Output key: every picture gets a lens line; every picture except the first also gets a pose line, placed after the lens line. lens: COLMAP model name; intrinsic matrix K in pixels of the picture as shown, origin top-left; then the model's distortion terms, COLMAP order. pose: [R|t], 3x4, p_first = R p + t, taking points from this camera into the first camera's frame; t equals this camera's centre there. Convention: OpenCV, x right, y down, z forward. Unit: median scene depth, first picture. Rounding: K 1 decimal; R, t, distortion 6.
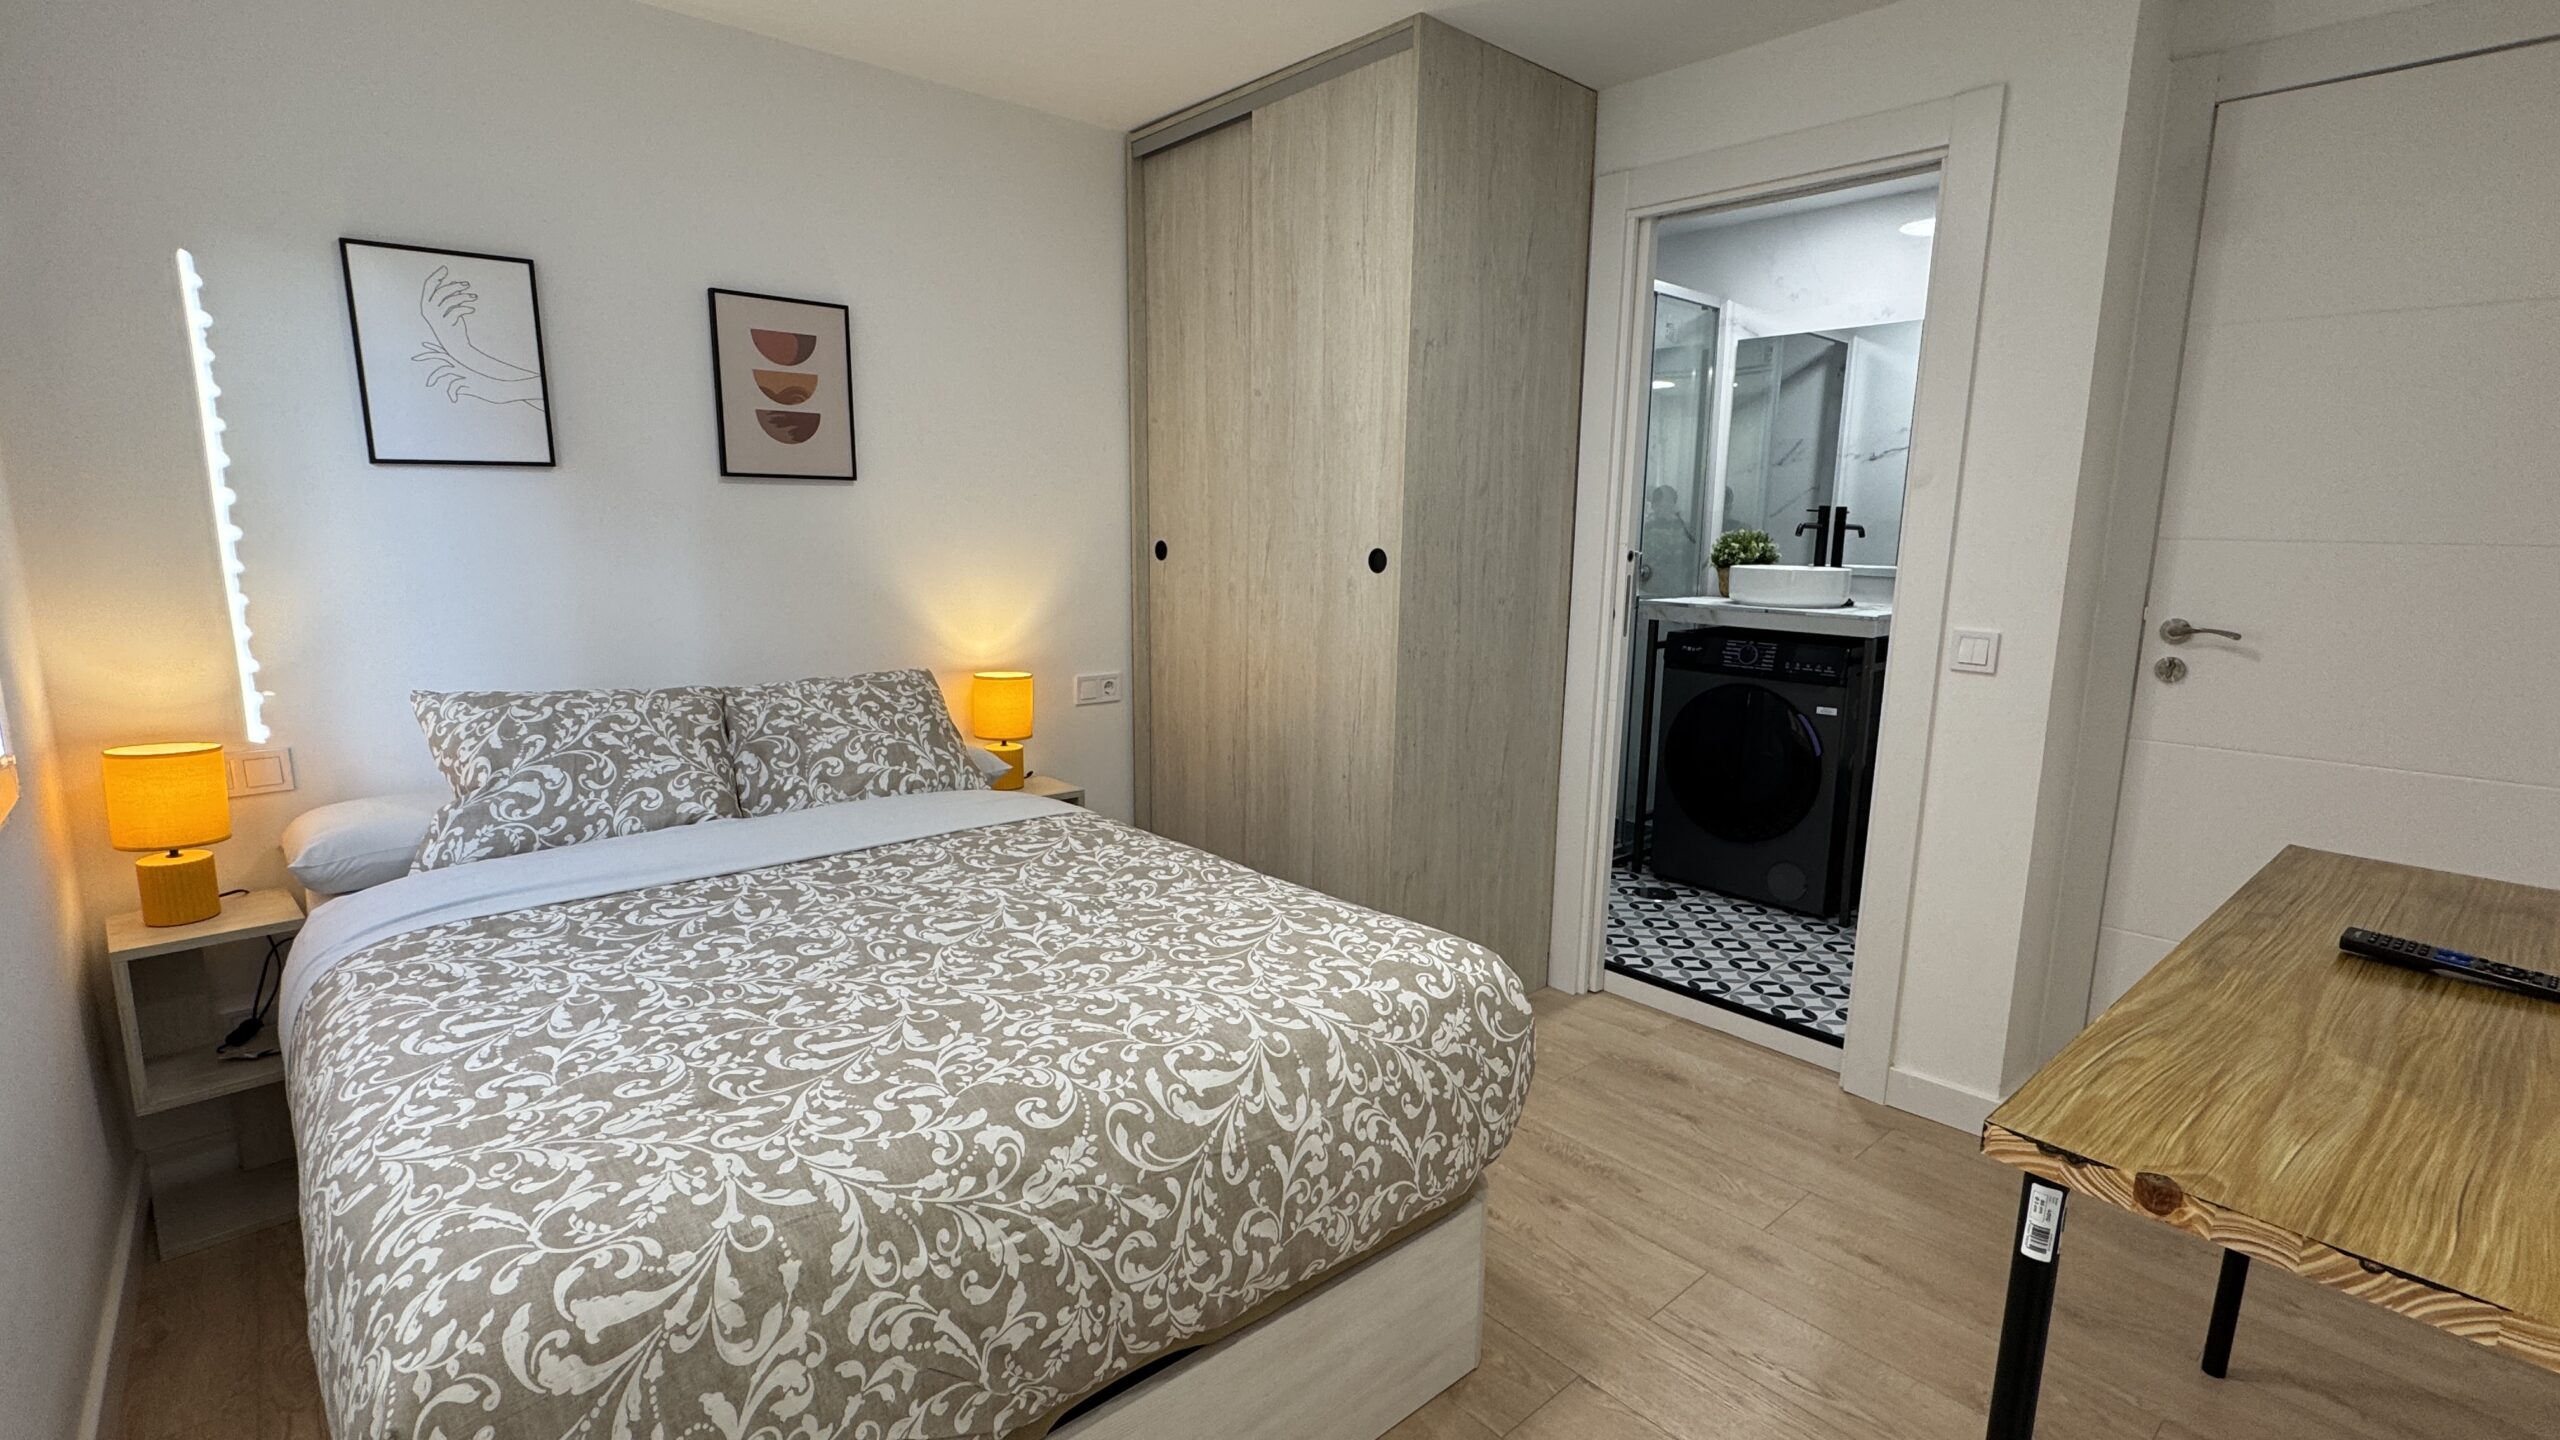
lens RADIAL K [[1199.7, 0, 1301.4], [0, 1199.7, 736.3], [0, 0, 1]] dist [0.000059, -0.000157]
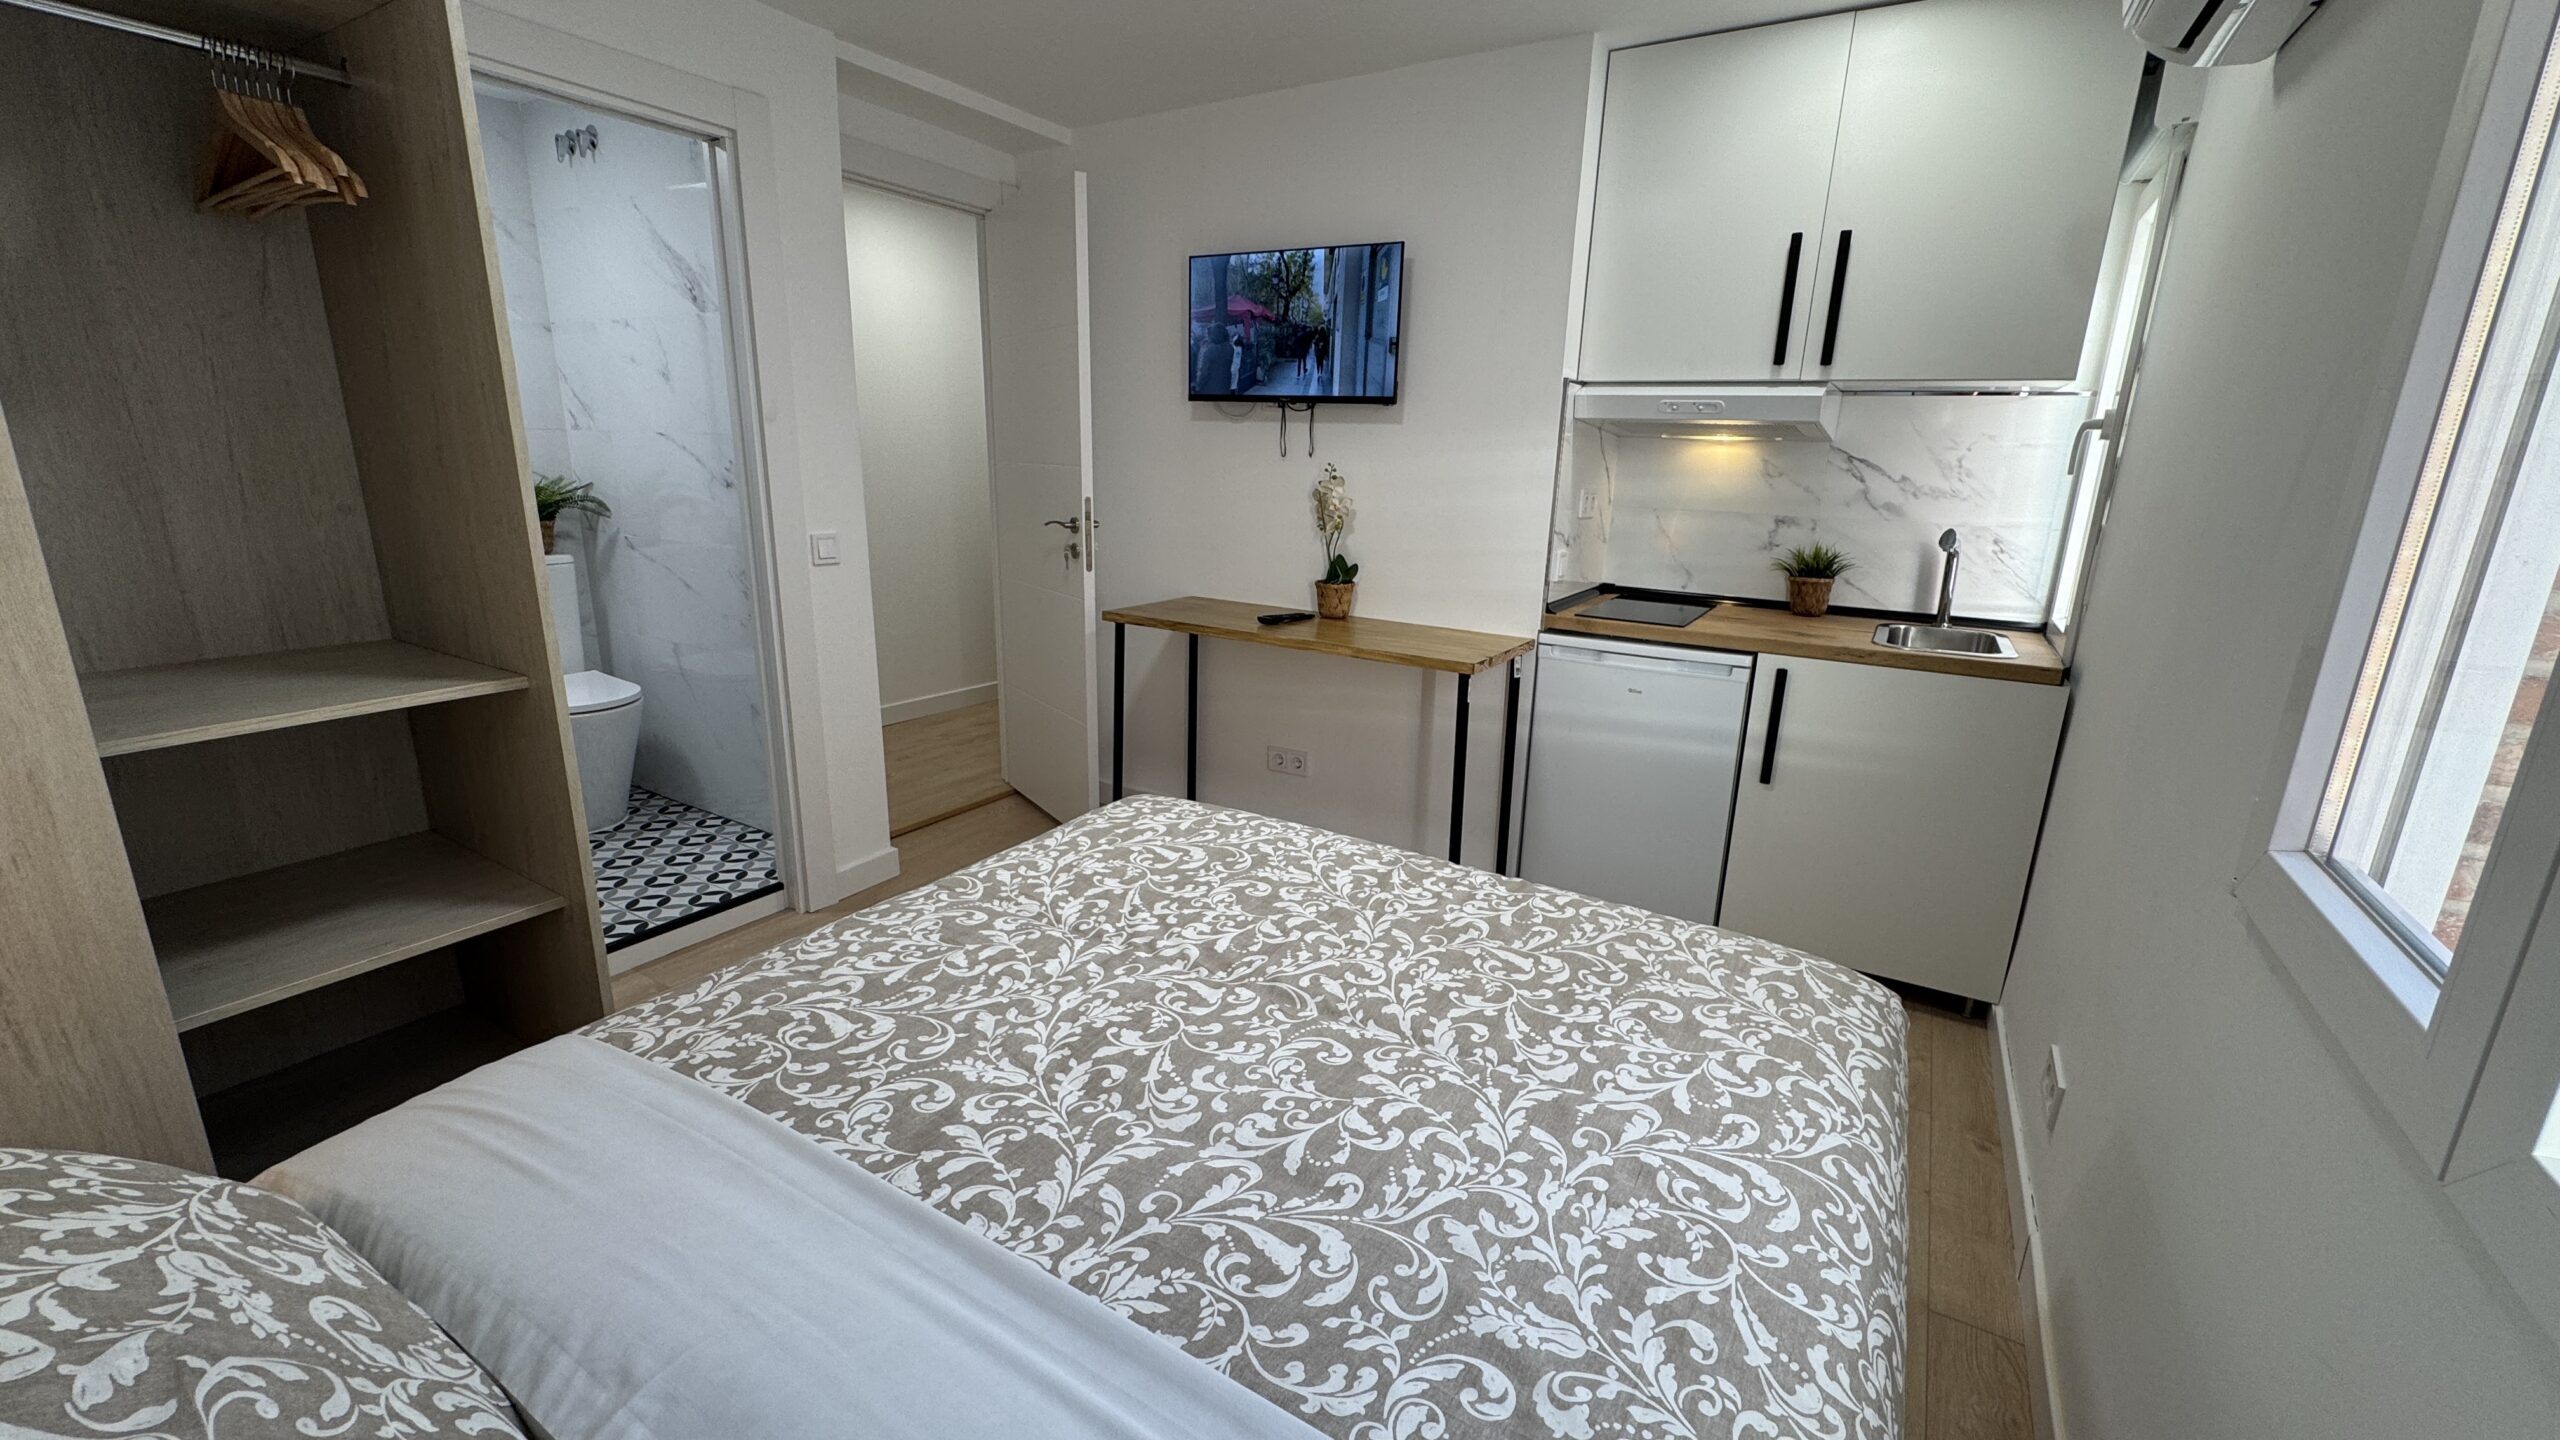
lens RADIAL K [[1007.7, 0, 1283.3], [0, 1007.7, 725.9], [0, 0, 1]] dist [0.001179, 0.000015]
pose [[-0.289397, -0.270453, 0.918207, -1.304416], [0.138107, 0.937420, 0.319640, -0.334961], [-0.947194, 0.219314, -0.233935, 1.563211]]
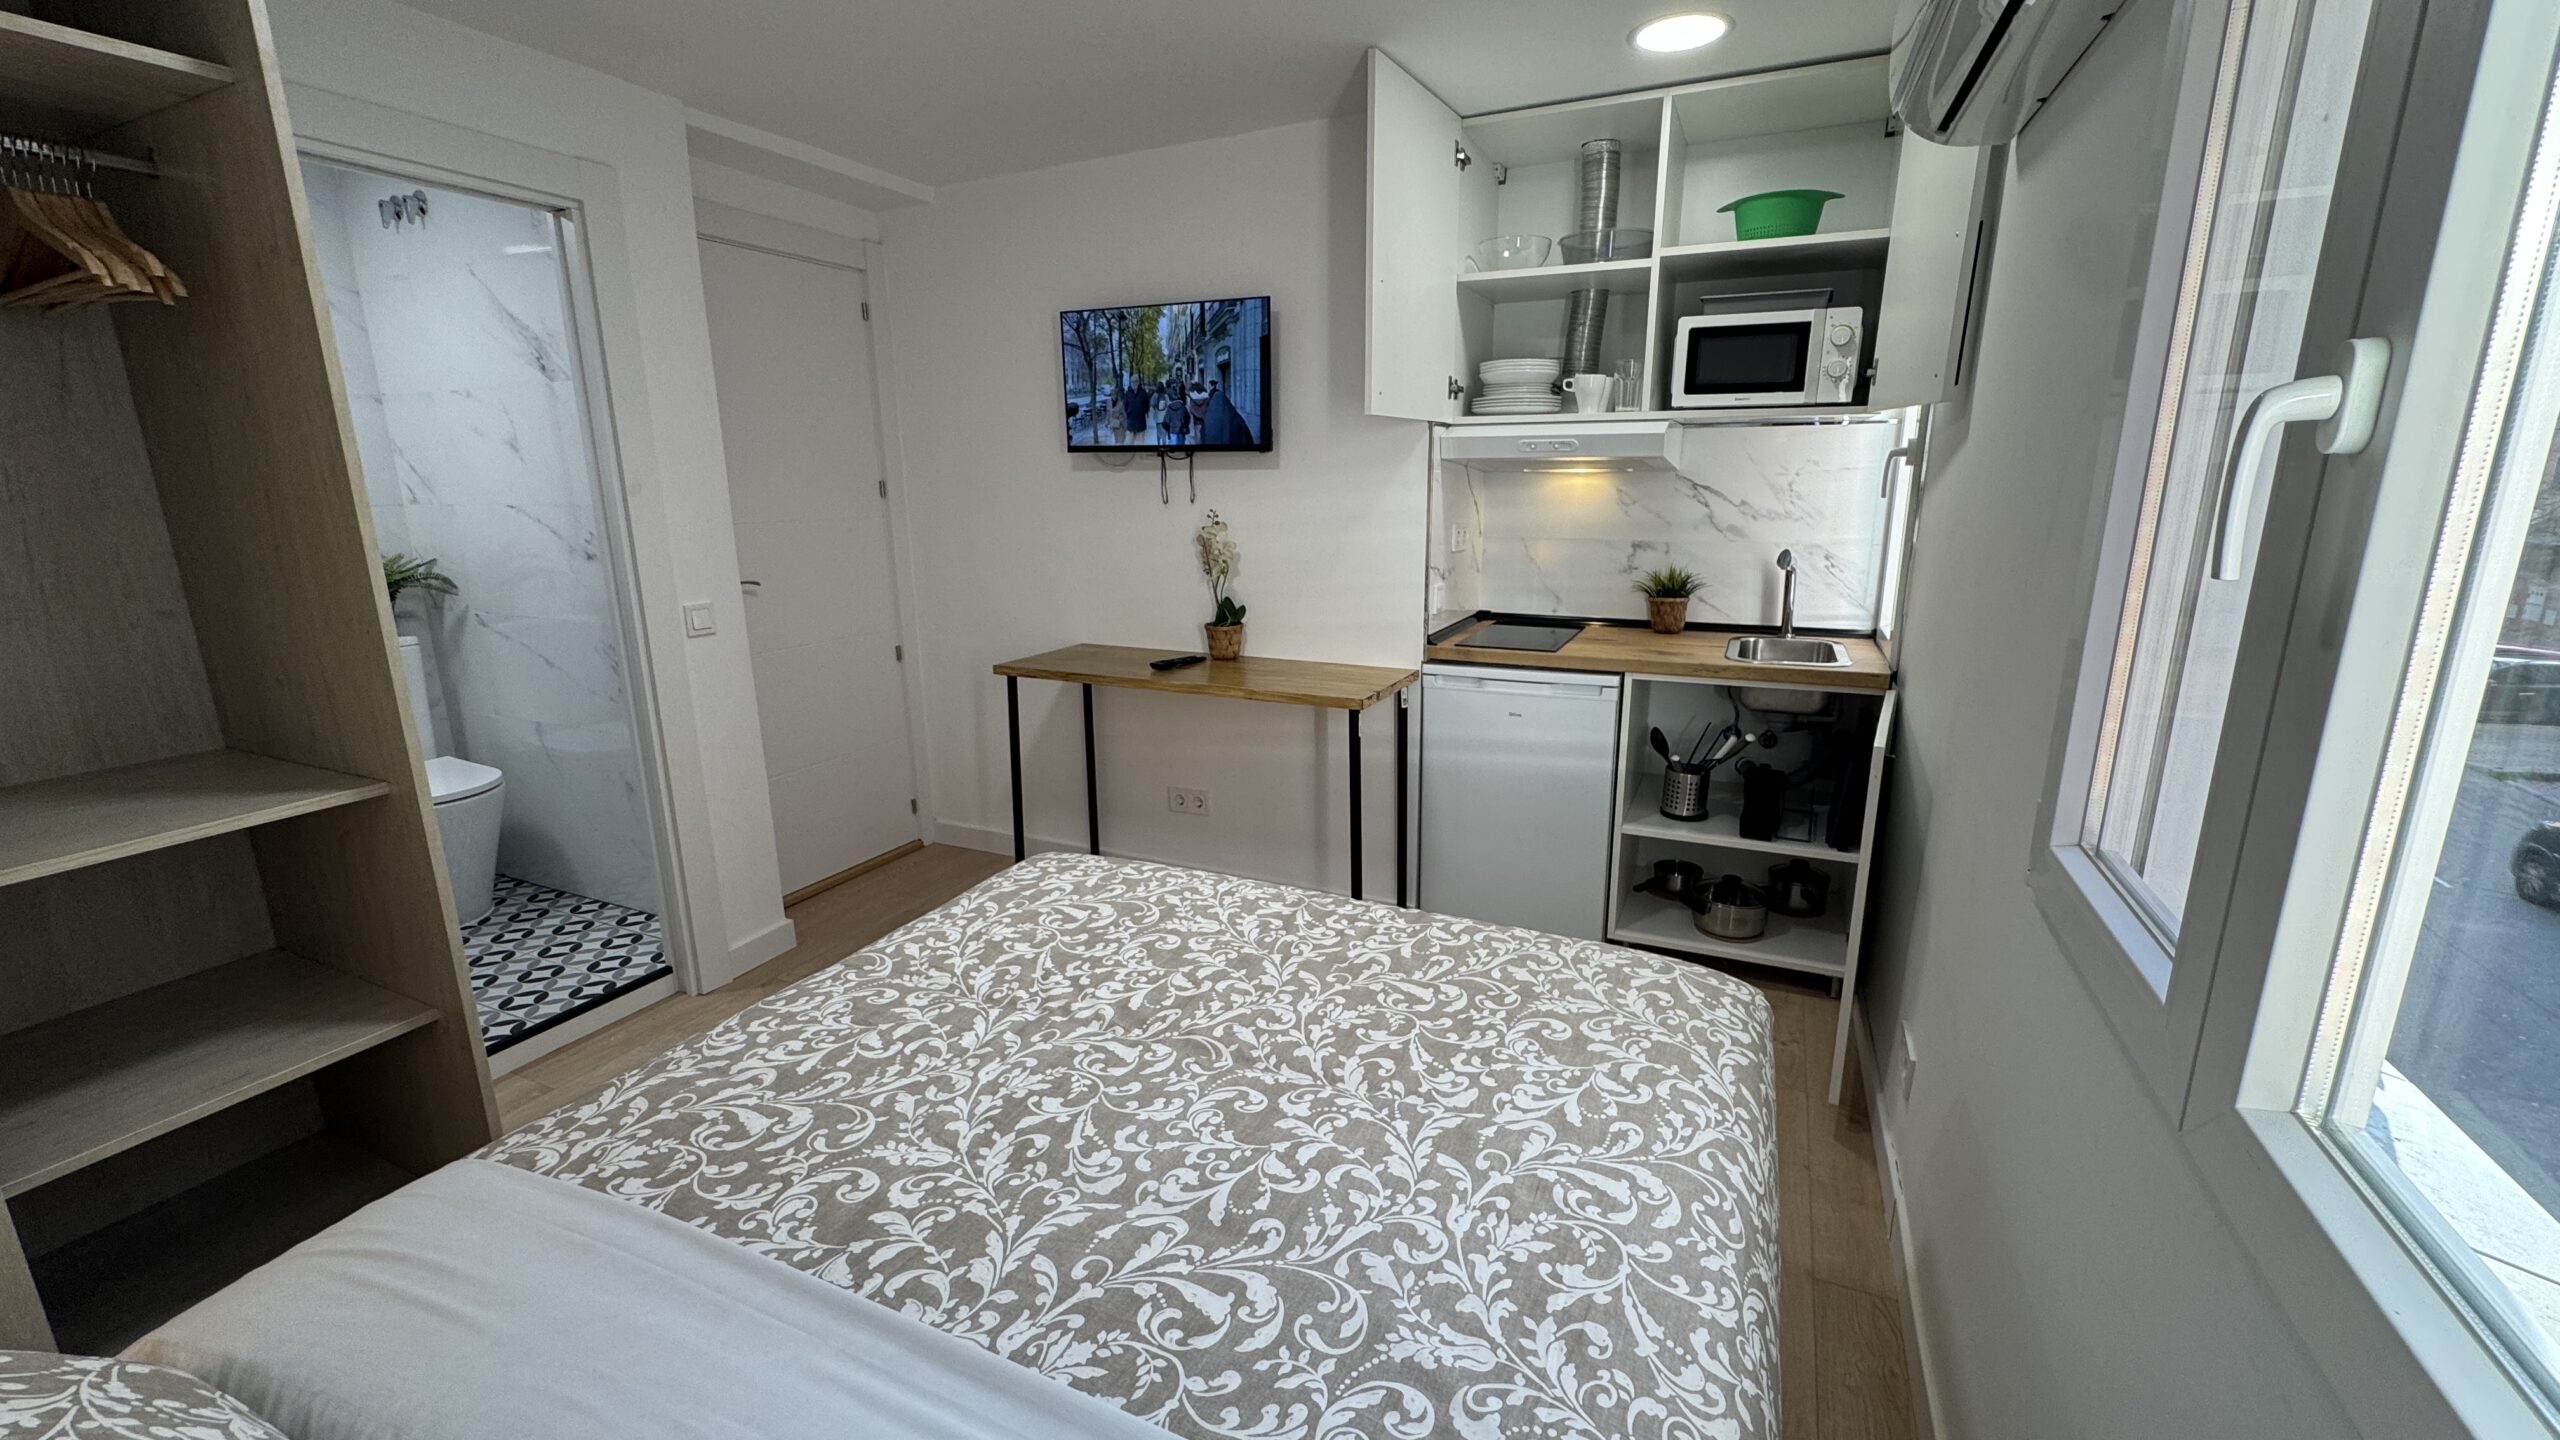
lens RADIAL K [[1011.0, 0, 1280.0], [0, 1011.0, 720.0], [0, 0, 1]] dist [0.002769, -0.000308]
pose [[-0.392647, -0.223048, 0.892232, -1.345000], [0.168114, 0.936392, 0.308070, -0.386935], [-0.904194, 0.270960, -0.330174, 1.564342]]
